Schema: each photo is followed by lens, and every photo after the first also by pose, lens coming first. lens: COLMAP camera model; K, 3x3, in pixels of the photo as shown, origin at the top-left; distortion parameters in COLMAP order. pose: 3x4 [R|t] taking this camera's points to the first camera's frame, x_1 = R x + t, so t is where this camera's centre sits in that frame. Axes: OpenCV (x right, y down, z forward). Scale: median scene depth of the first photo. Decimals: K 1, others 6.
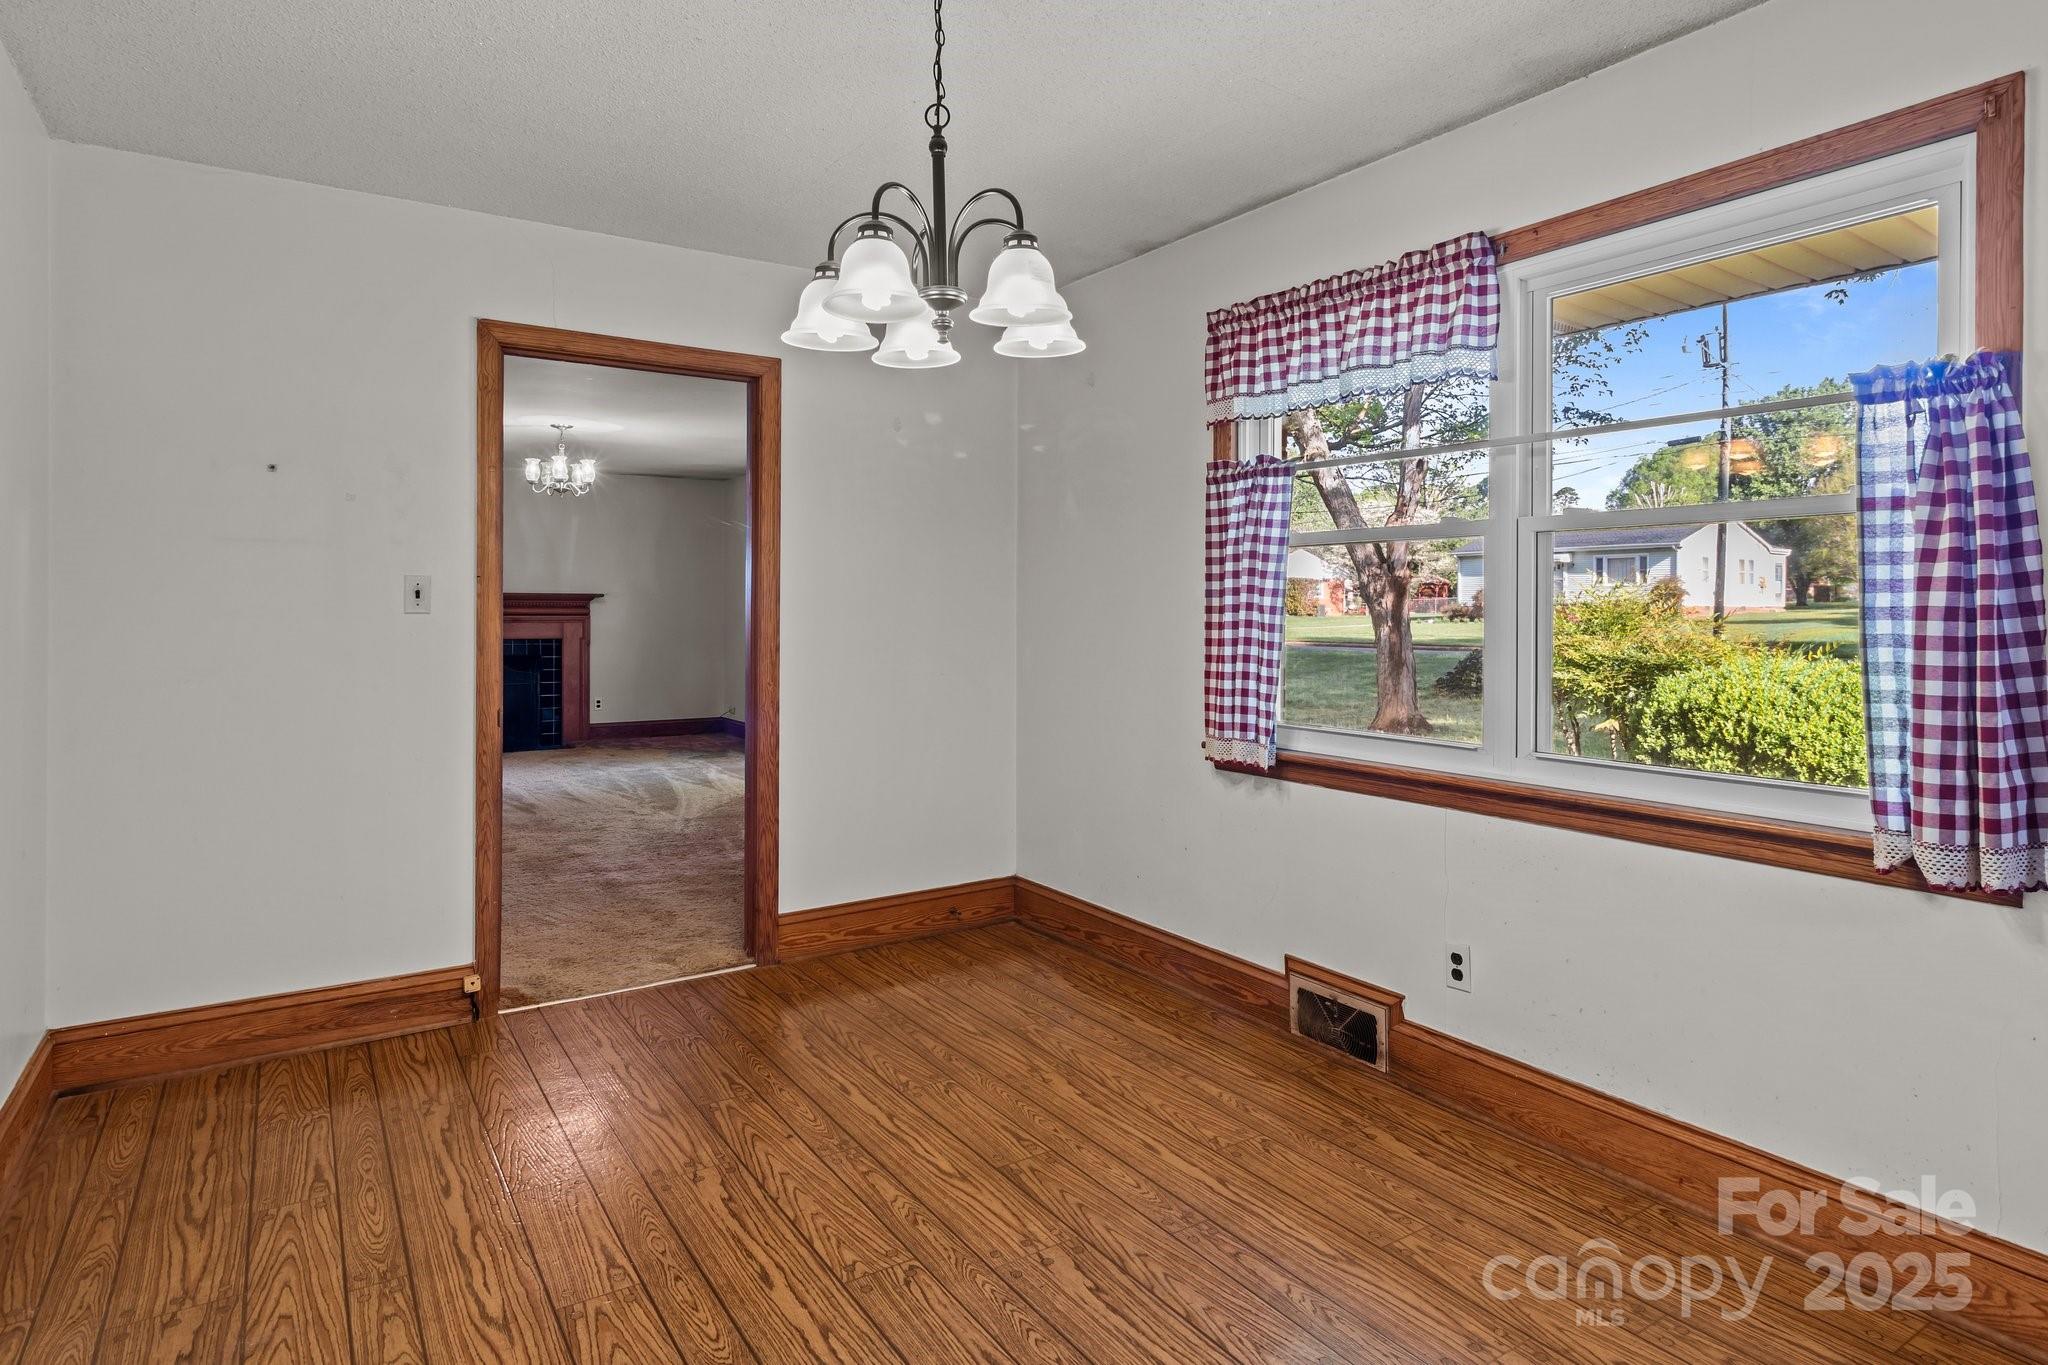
lens RADIAL K [[1130.4, 0, 1044.1], [0, 1130.4, 619.9], [0, 0, 1]] dist [0.000514, 0.000759]
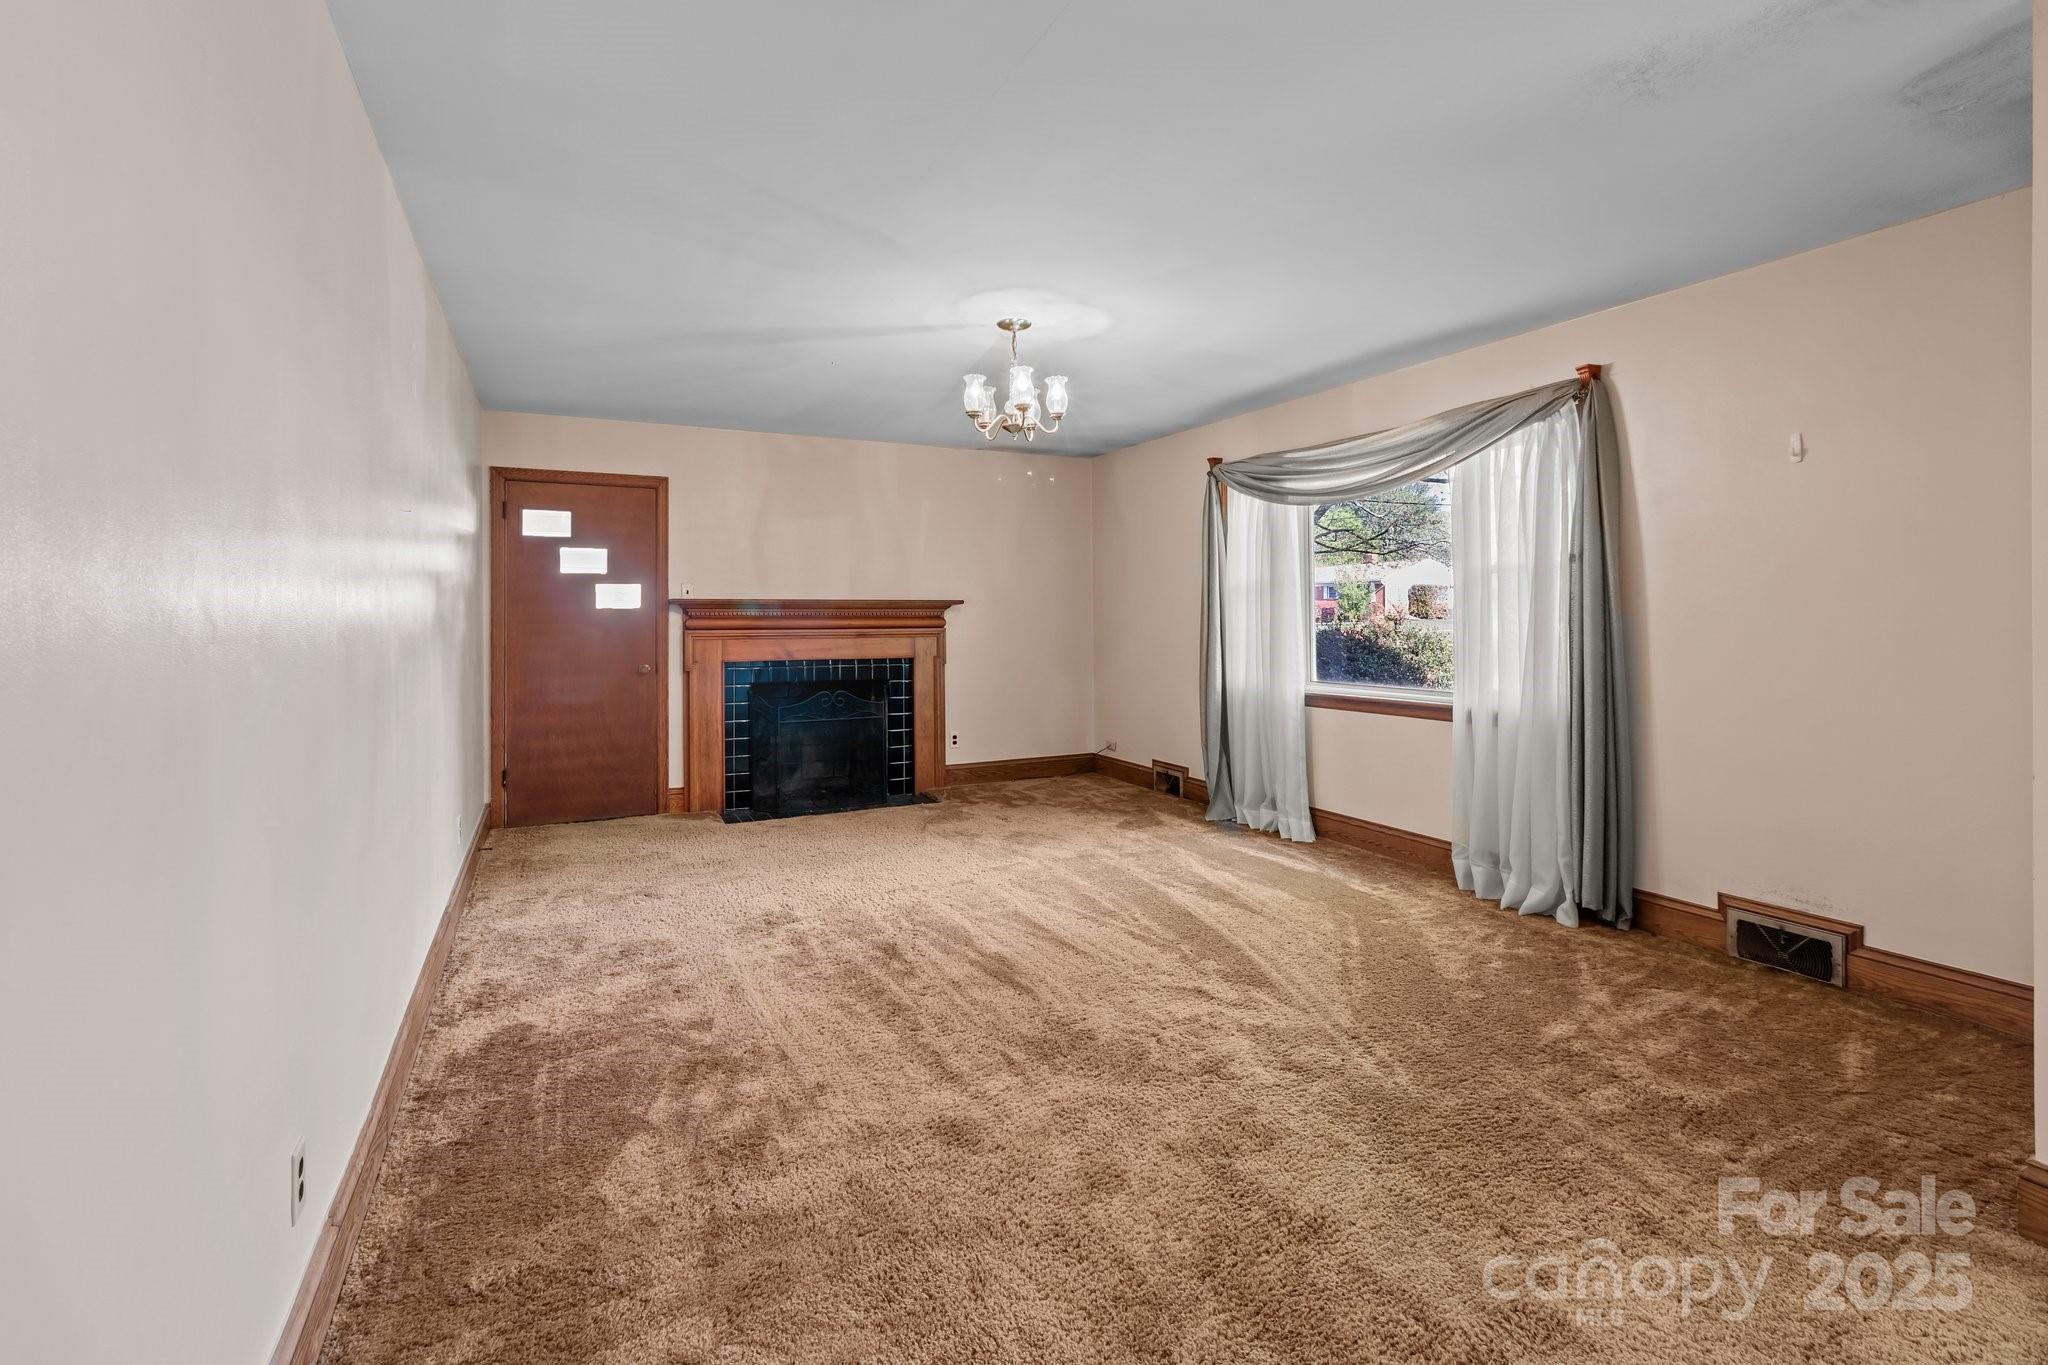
lens RADIAL K [[956.8, 0, 1059.4], [0, 956.8, 629.8], [0, 0, 1]] dist [0.003525, -0.000903]
pose [[0.993765, -0.007473, -0.111247, -0.254464], [0.008036, 0.999957, 0.004611, -0.005022], [0.111208, -0.005476, 0.993782, 0.356258]]
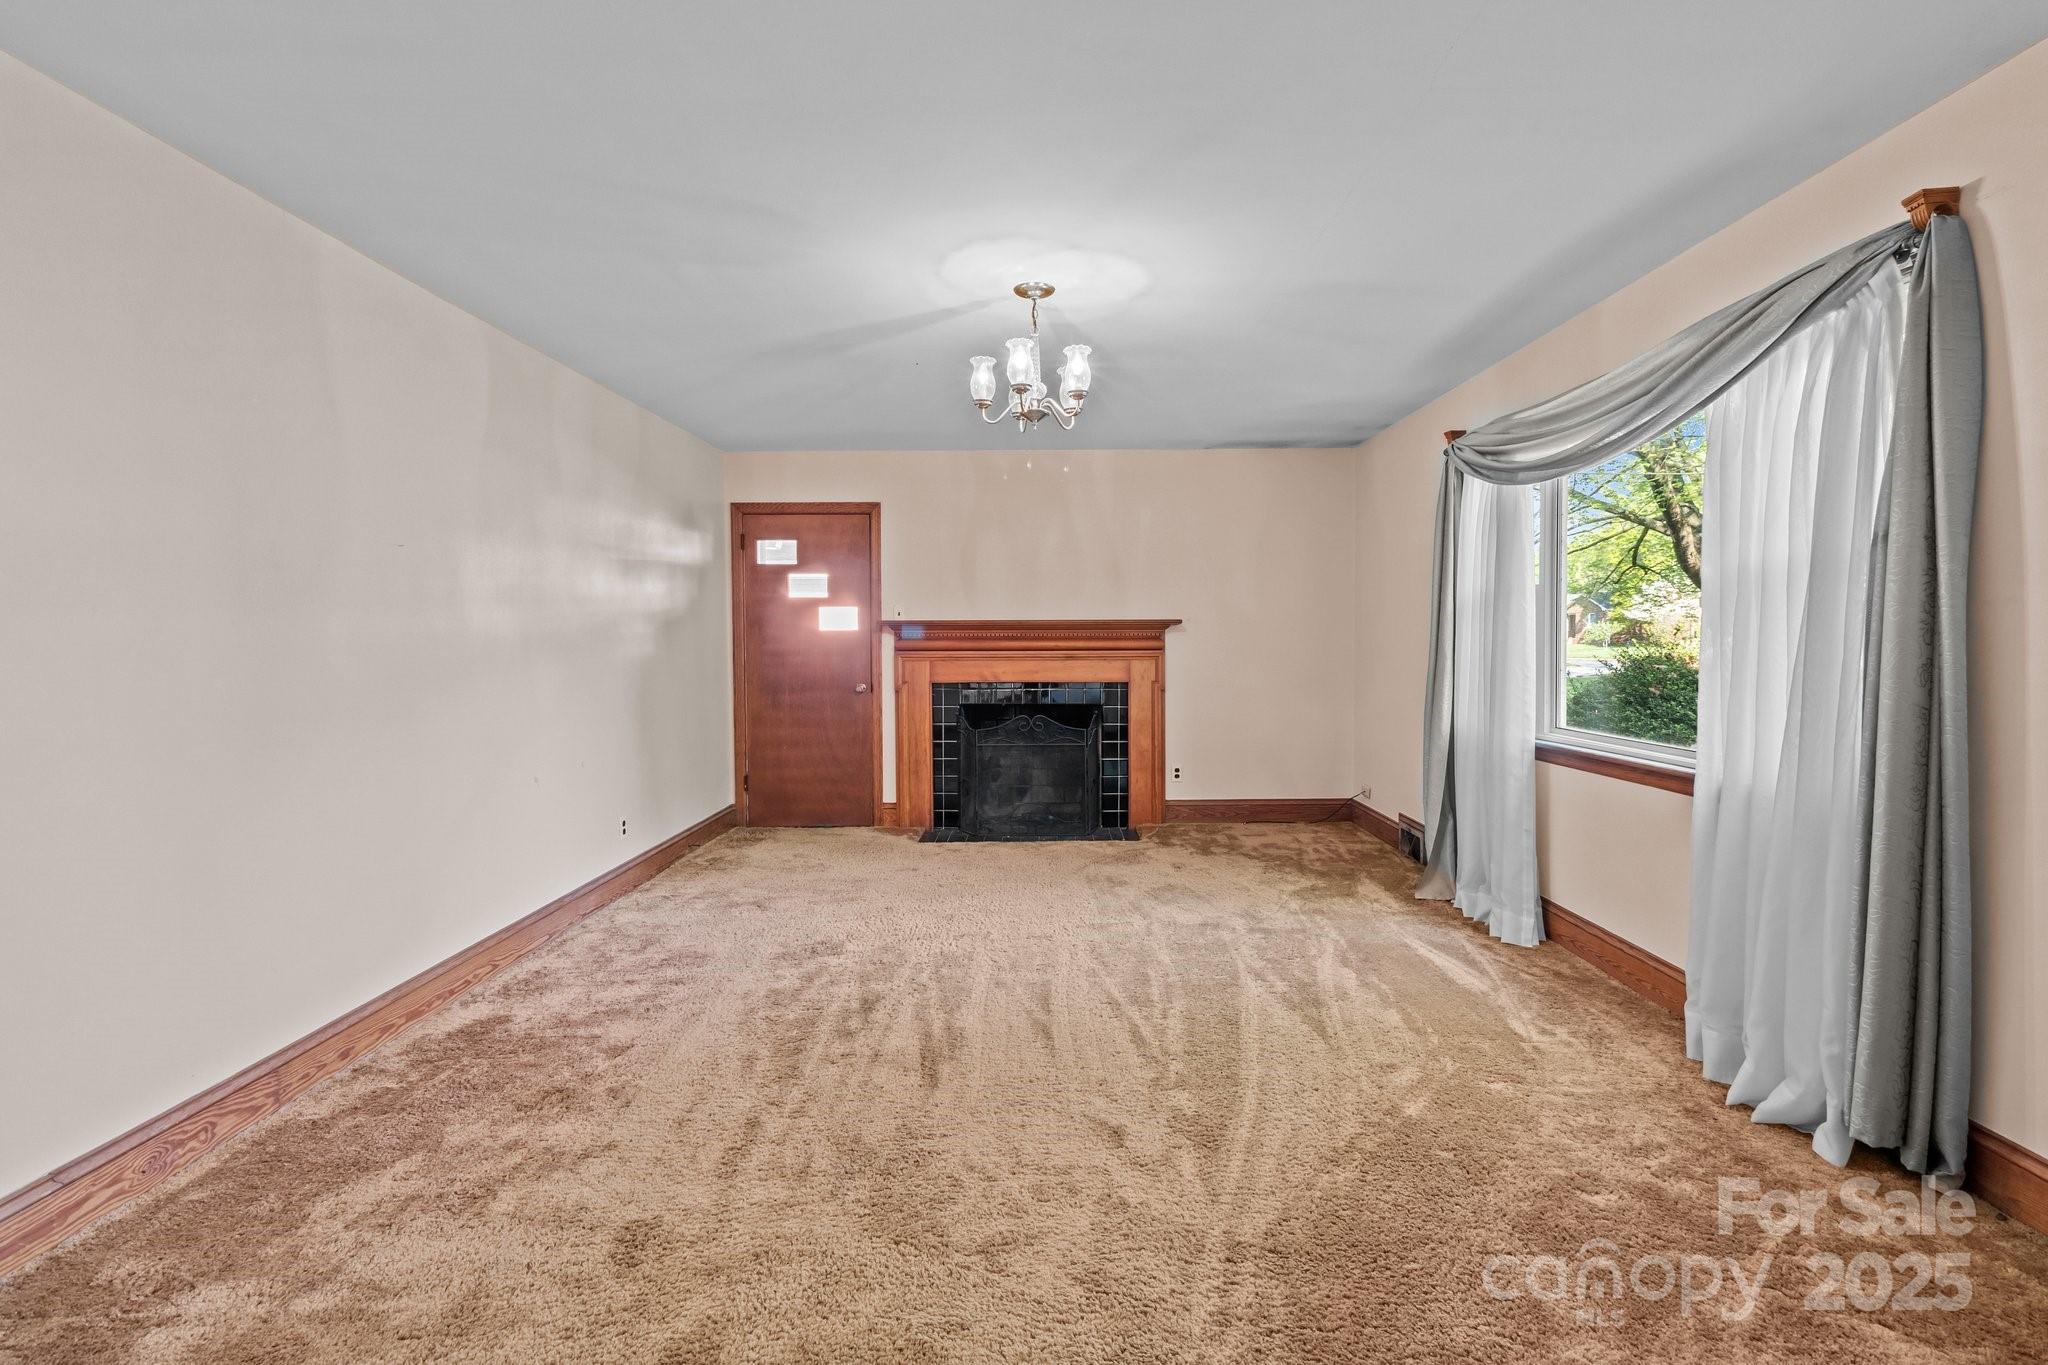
lens RADIAL K [[956.8, 0, 1050.2], [0, 956.8, 688.2], [0, 0, 1]] dist [0.003525, -0.000903]
pose [[0.831351, 0.020519, -0.555369, -0.129037], [0.004099, 0.999065, 0.043048, -0.006150], [0.555733, -0.038065, 0.830489, 0.467251]]
